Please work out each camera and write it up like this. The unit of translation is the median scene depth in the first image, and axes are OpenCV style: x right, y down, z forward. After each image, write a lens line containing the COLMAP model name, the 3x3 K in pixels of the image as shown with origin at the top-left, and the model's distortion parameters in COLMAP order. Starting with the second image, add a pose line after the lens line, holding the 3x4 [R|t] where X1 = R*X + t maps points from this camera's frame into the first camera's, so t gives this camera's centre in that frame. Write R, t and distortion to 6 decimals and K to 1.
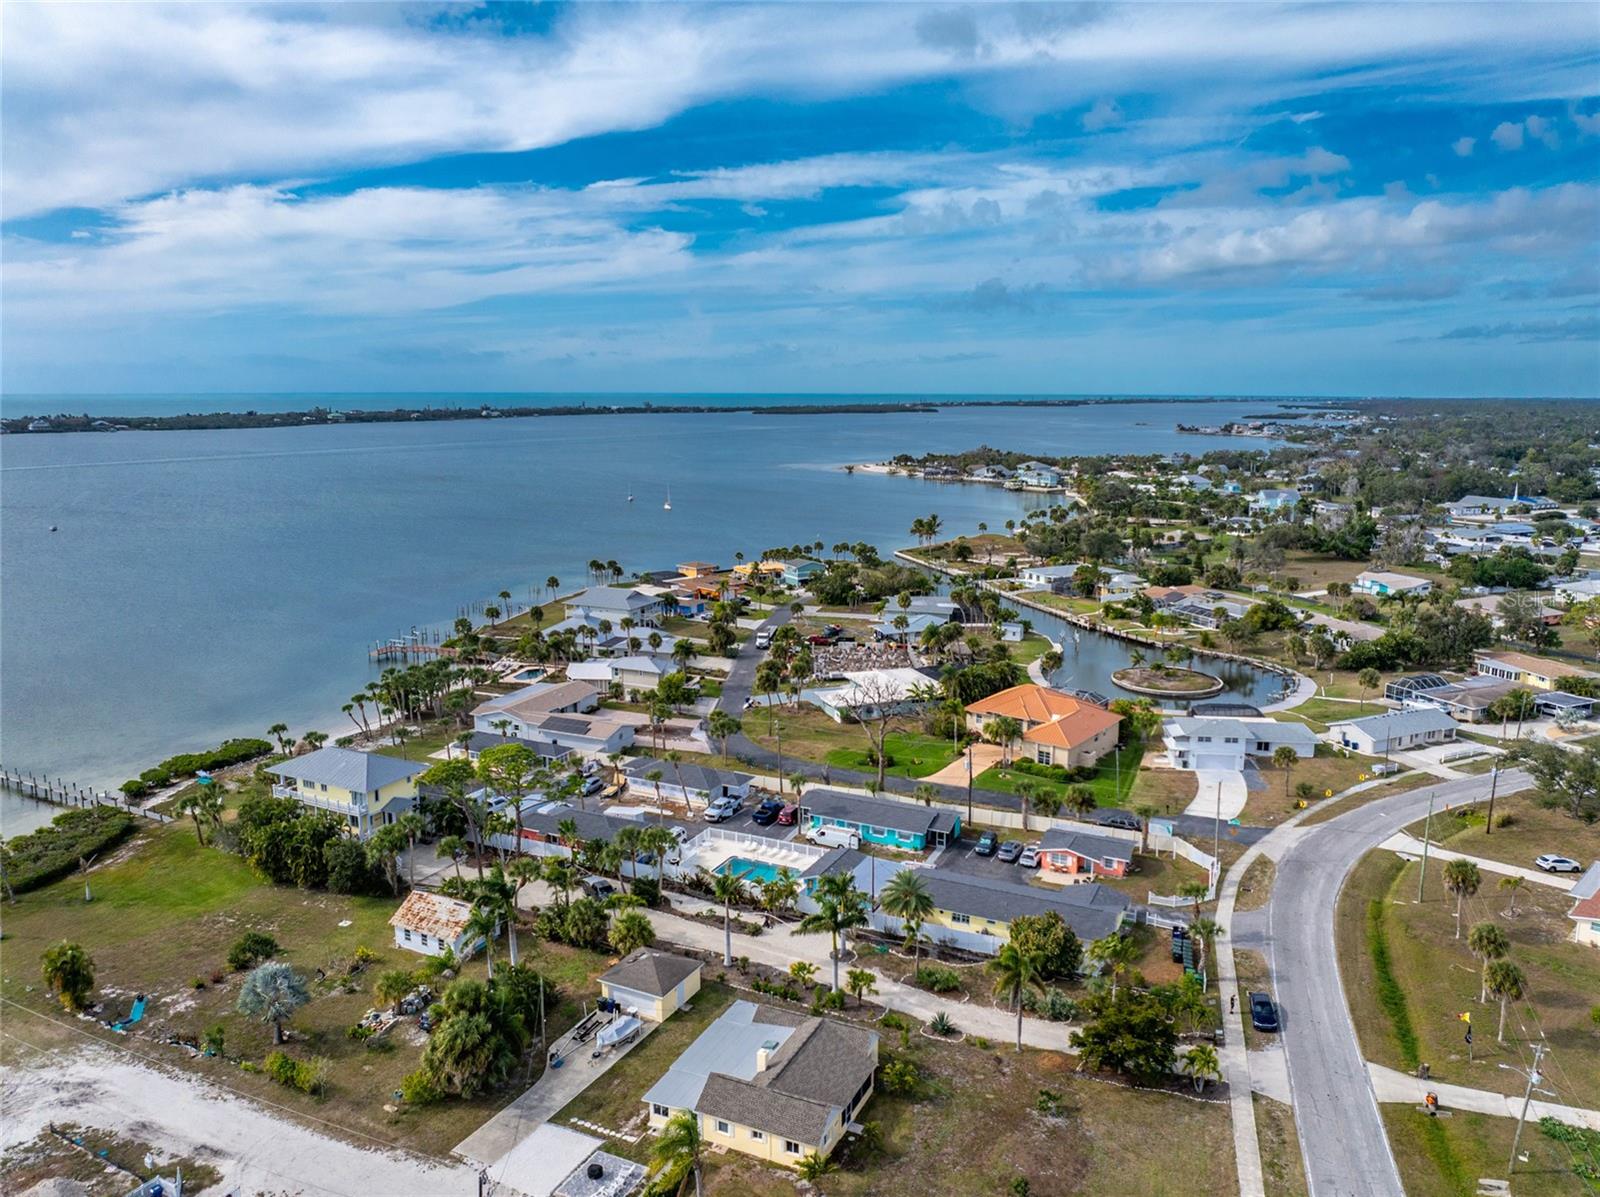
lens RADIAL K [[1128.4, 0, 784.1], [0, 1128.4, 605.9], [0, 0, 1]] dist [-0.039805, 0.005223]
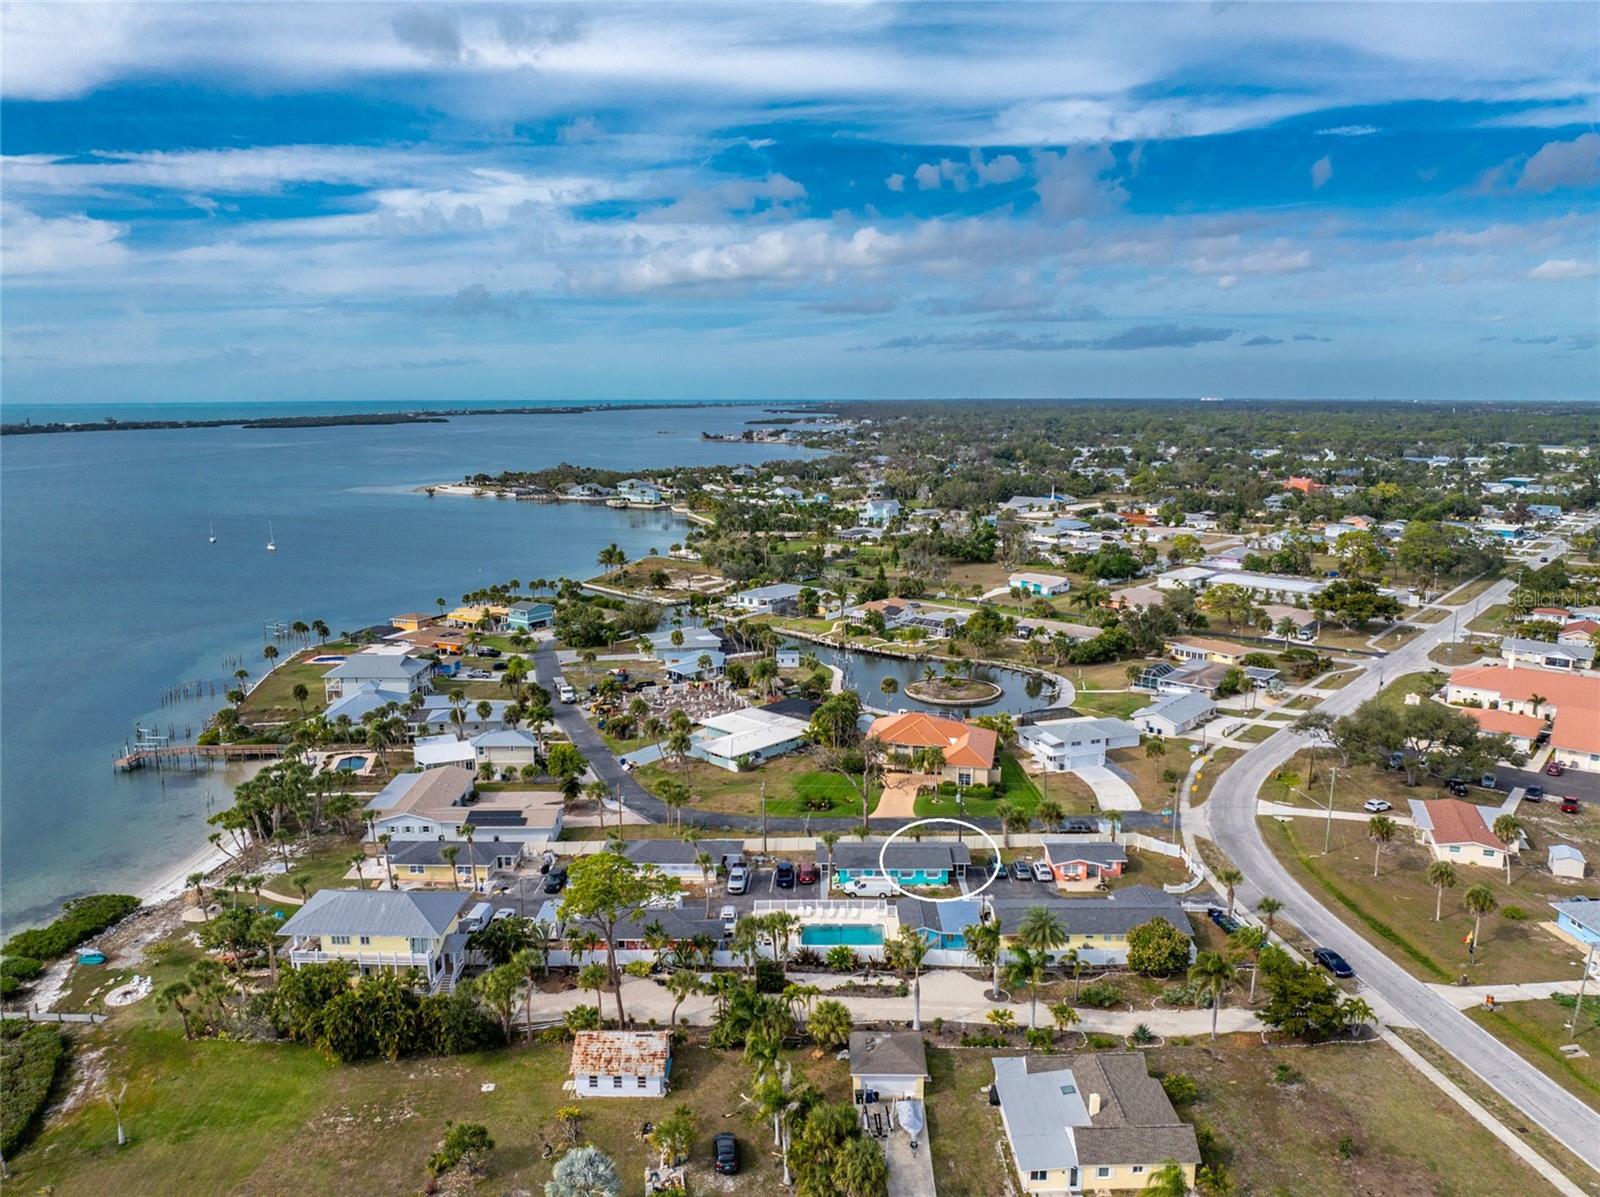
lens RADIAL K [[1128.4, 0, 789.0], [0, 1128.4, 601.4], [0, 0, 1]] dist [-0.039805, 0.005223]
pose [[0.903332, -0.079884, 0.421438, -0.165531], [0.083619, 0.996451, 0.009646, -0.028303], [-0.420713, 0.026527, 0.906806, 0.027750]]
